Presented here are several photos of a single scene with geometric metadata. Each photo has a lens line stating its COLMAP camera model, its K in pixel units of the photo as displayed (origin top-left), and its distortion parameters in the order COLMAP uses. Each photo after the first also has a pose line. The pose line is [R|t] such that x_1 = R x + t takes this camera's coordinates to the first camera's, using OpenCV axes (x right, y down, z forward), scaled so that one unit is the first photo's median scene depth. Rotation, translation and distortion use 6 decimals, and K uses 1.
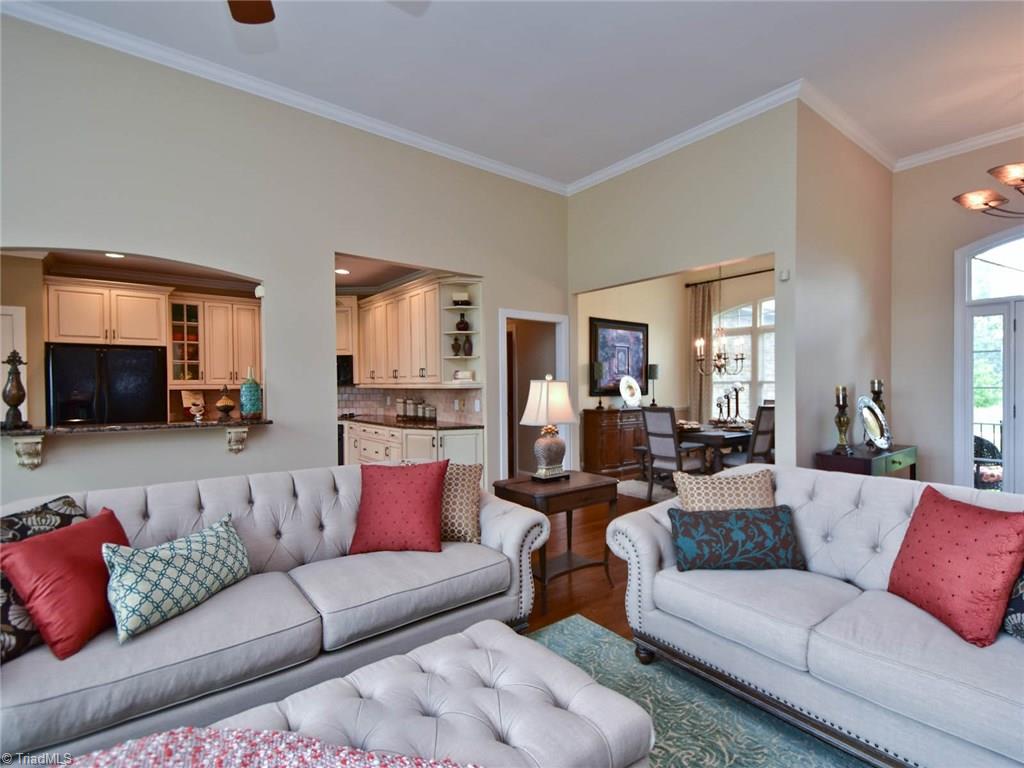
lens RADIAL K [[502.5, 0, 538.2], [0, 502.5, 389.6], [0, 0, 1]] dist [0.034828, -0.010125]
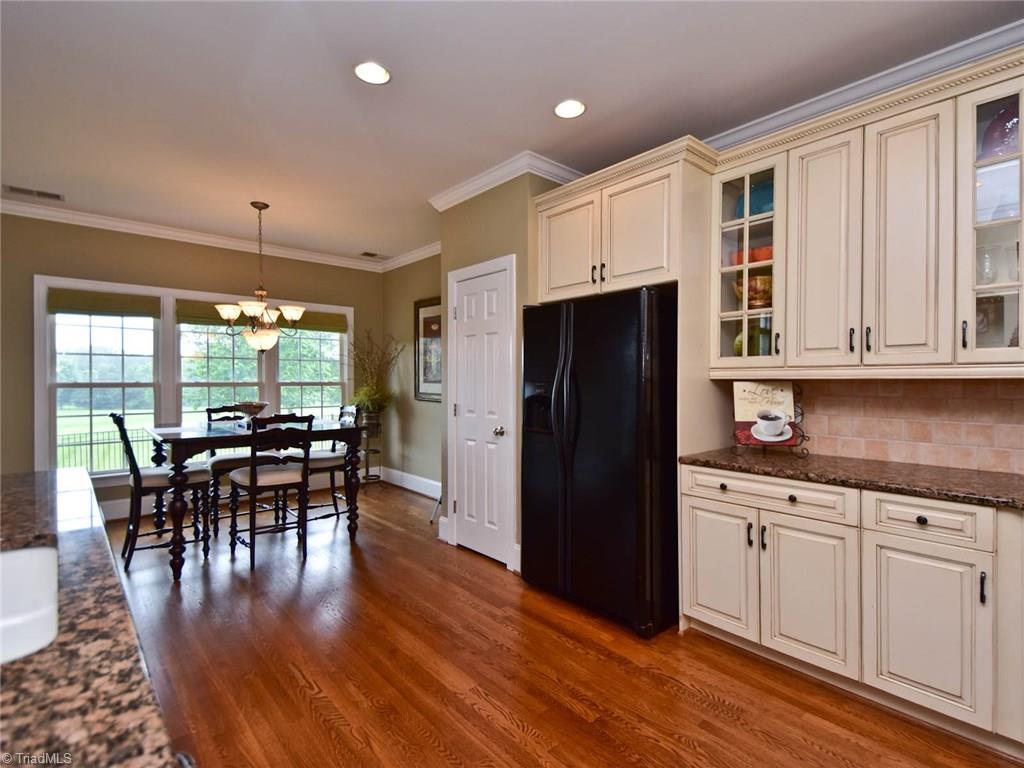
lens RADIAL K [[502.5, 0, 513.0], [0, 502.5, 382.3], [0, 0, 1]] dist [0.034828, -0.010125]
pose [[0.038213, 0.009289, -0.999226, -0.288703], [-0.010744, 0.999903, 0.008884, 0.000637], [0.999212, 0.010396, 0.038309, 0.813162]]
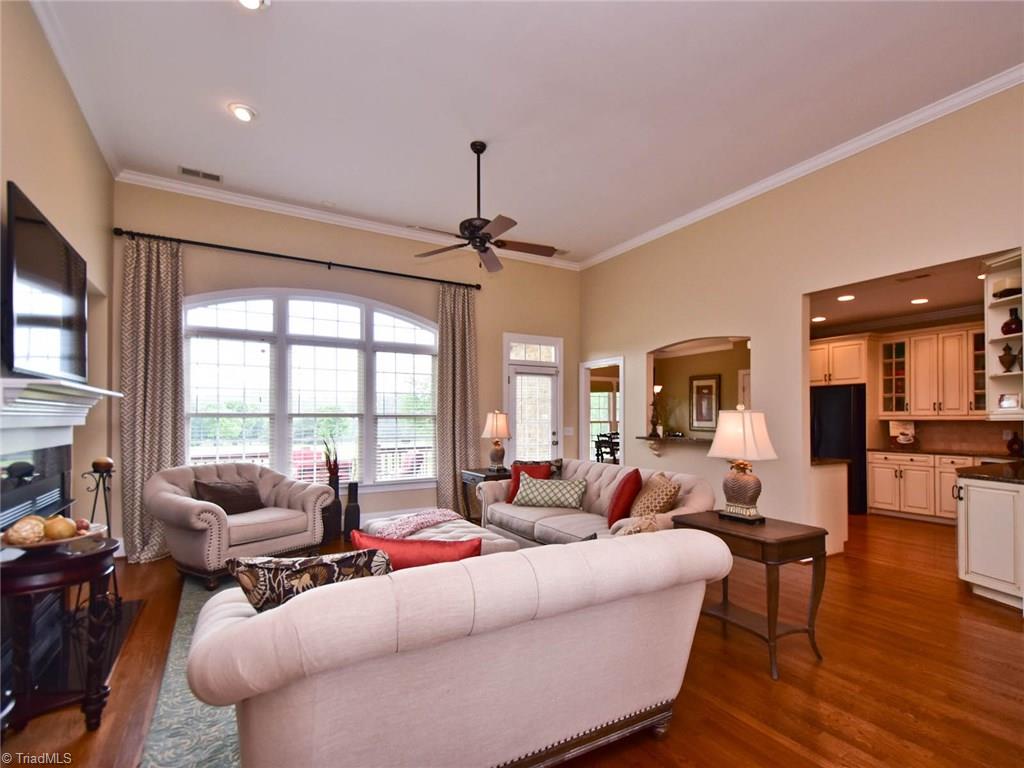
lens RADIAL K [[502.5, 0, 542.4], [0, 502.5, 412.8], [0, 0, 1]] dist [0.034828, -0.010125]
pose [[-0.139466, -0.006938, -0.990203, 0.523457], [-0.009025, 0.999943, -0.005735, -0.002710], [0.990186, 0.008137, -0.139521, 0.409096]]
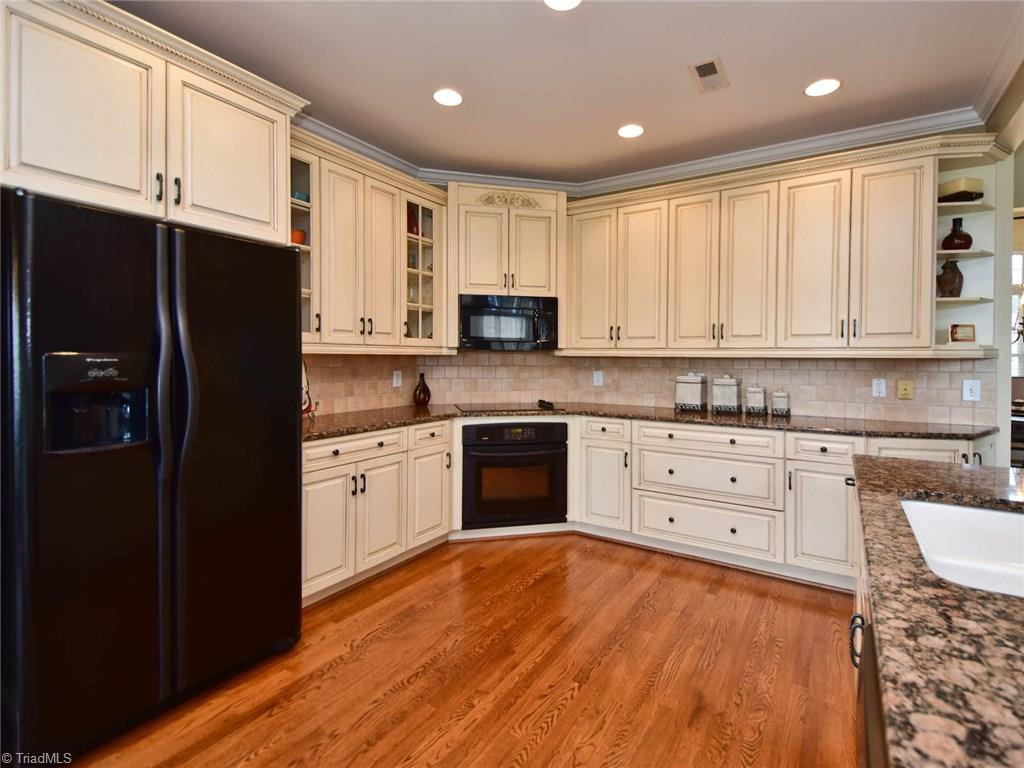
lens RADIAL K [[502.5, 0, 528.9], [0, 502.5, 359.5], [0, 0, 1]] dist [0.034828, -0.010125]
pose [[0.945007, 0.011555, 0.326846, -0.652830], [-0.009068, 0.999917, -0.009130, 0.007256], [-0.326925, 0.005664, 0.945033, 0.541209]]
